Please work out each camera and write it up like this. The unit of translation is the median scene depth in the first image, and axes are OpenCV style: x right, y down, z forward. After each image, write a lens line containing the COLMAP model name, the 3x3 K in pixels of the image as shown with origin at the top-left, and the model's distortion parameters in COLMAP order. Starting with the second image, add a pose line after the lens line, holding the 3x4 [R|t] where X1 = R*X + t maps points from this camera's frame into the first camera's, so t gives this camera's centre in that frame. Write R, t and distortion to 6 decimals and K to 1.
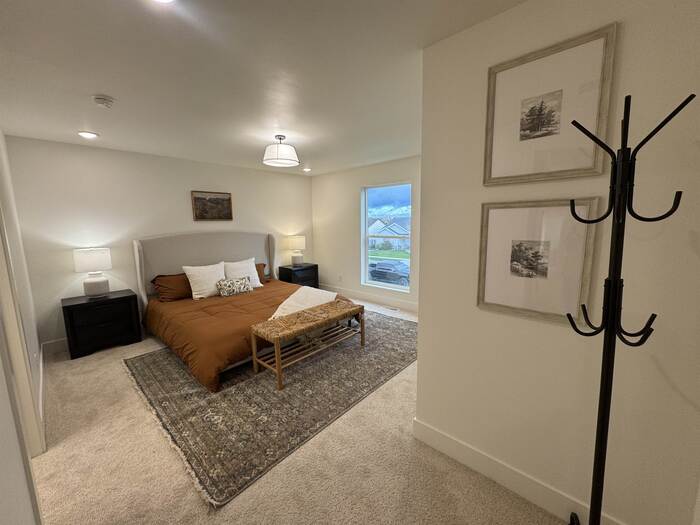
lens RADIAL K [[278.9, 0, 349.2], [0, 278.9, 260.6], [0, 0, 1]] dist [-0.001972, 0.000066]
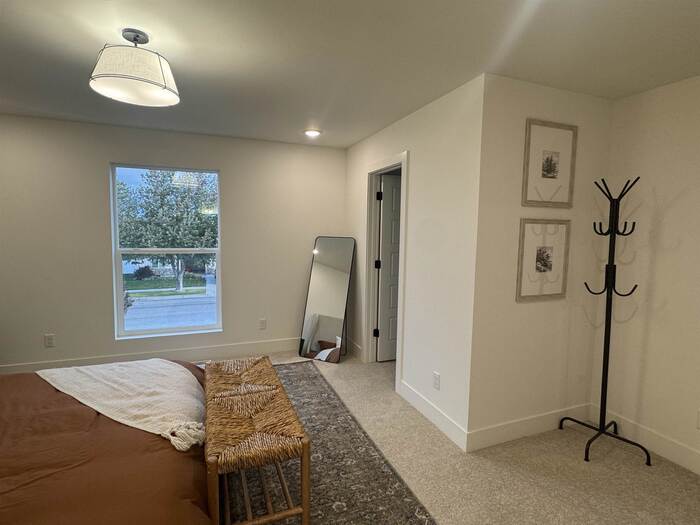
lens RADIAL K [[366.3, 0, 350.0], [0, 366.3, 262.5], [0, 0, 1]] dist [0.002790, -0.000057]
pose [[0.434957, -0.054560, 0.898797, -1.509501], [0.099106, 0.994999, 0.012439, -0.113738], [-0.894981, 0.083666, 0.438189, 1.074147]]
